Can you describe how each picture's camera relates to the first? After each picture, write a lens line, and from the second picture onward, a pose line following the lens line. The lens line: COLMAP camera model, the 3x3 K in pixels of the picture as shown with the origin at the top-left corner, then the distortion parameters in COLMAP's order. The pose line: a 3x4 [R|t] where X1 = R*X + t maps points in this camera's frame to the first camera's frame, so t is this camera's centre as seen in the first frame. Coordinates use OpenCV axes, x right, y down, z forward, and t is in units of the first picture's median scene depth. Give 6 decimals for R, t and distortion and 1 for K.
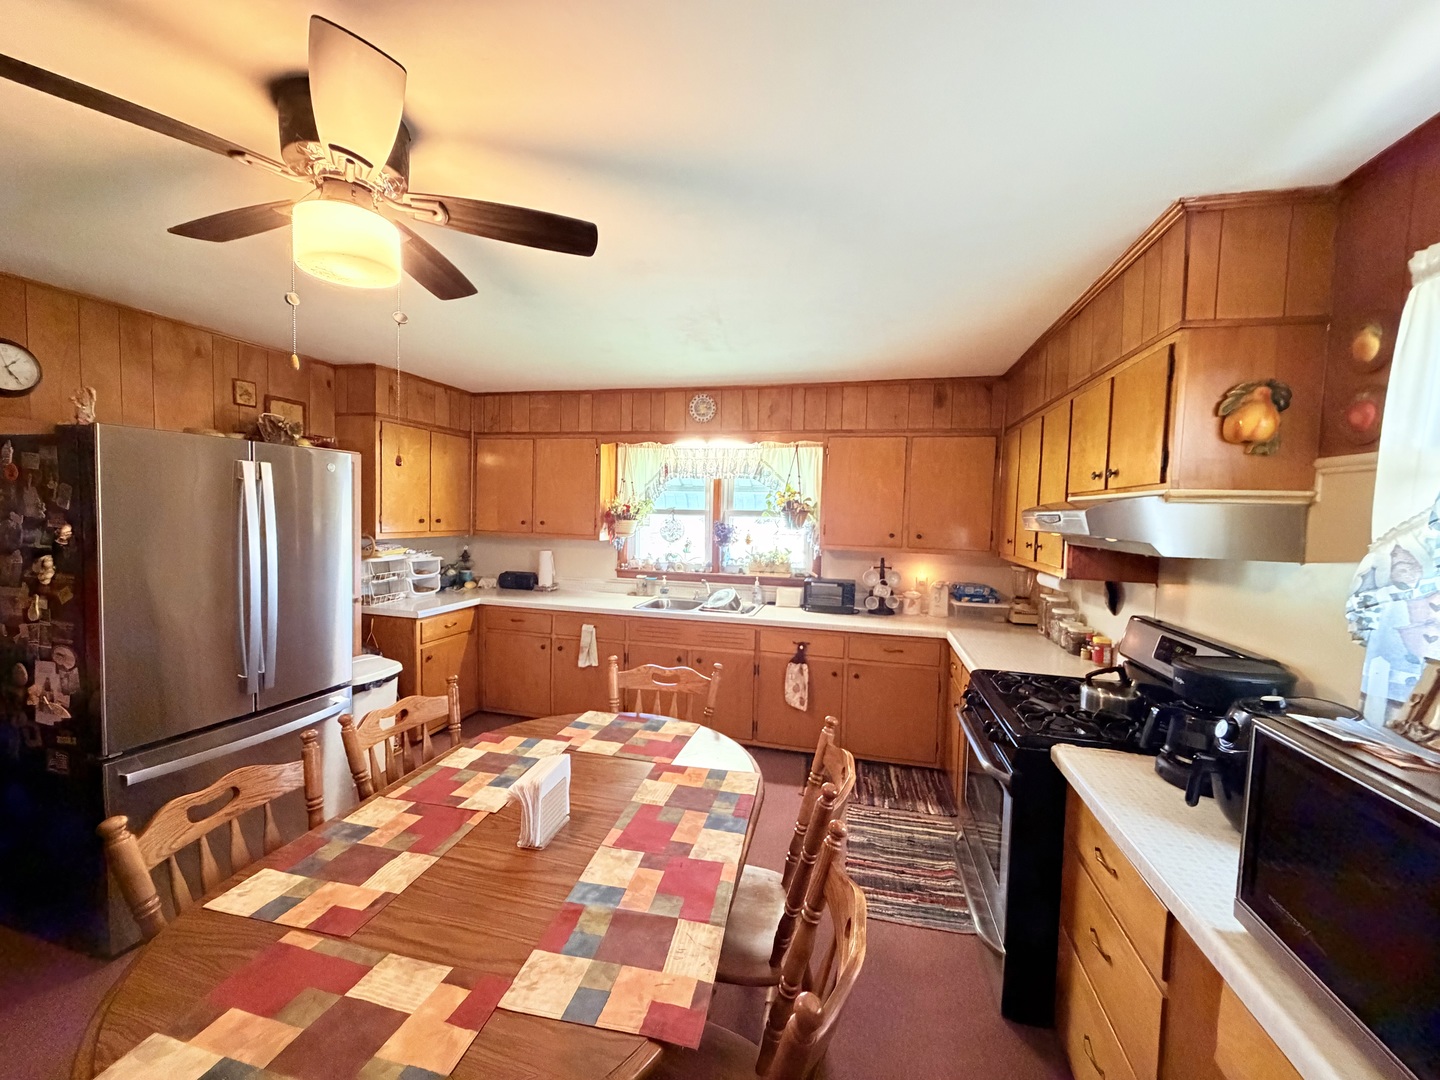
lens RADIAL K [[574.1, 0, 715.4], [0, 574.1, 538.9], [0, 0, 1]] dist [-0.003750, 0.000943]
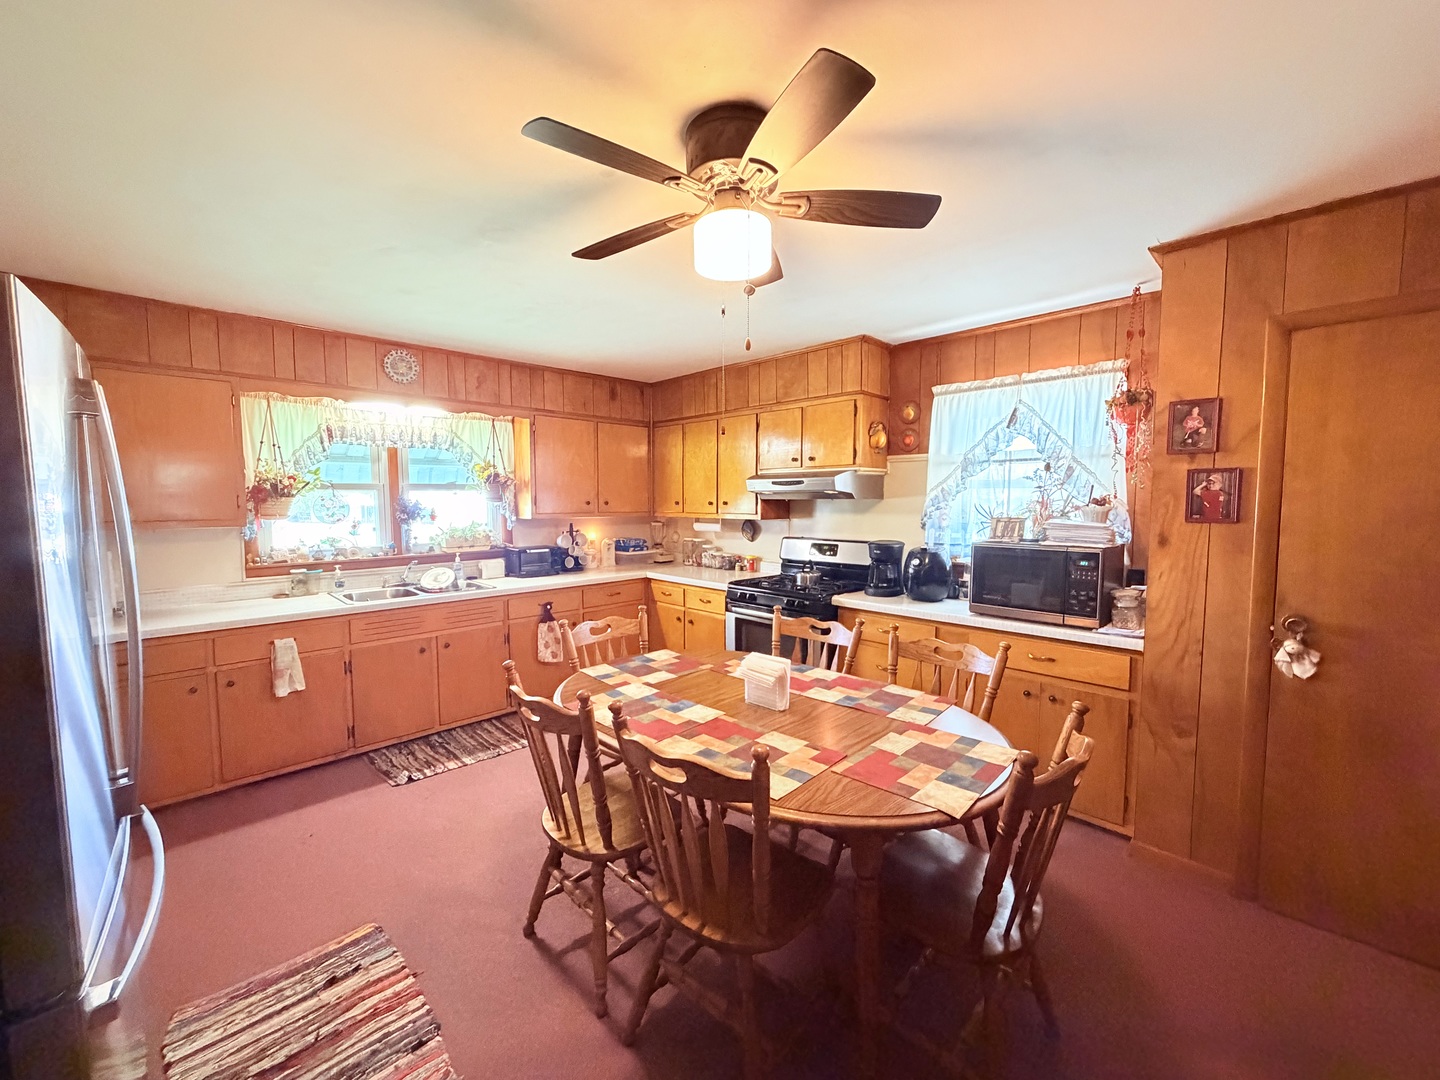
lens RADIAL K [[574.1, 0, 717.8], [0, 574.1, 543.3], [0, 0, 1]] dist [-0.003750, 0.000943]
pose [[0.517485, -0.092923, 0.850632, -0.580643], [0.056082, 0.995632, 0.074644, 0.003088], [-0.853852, 0.009078, 0.520436, 0.142367]]
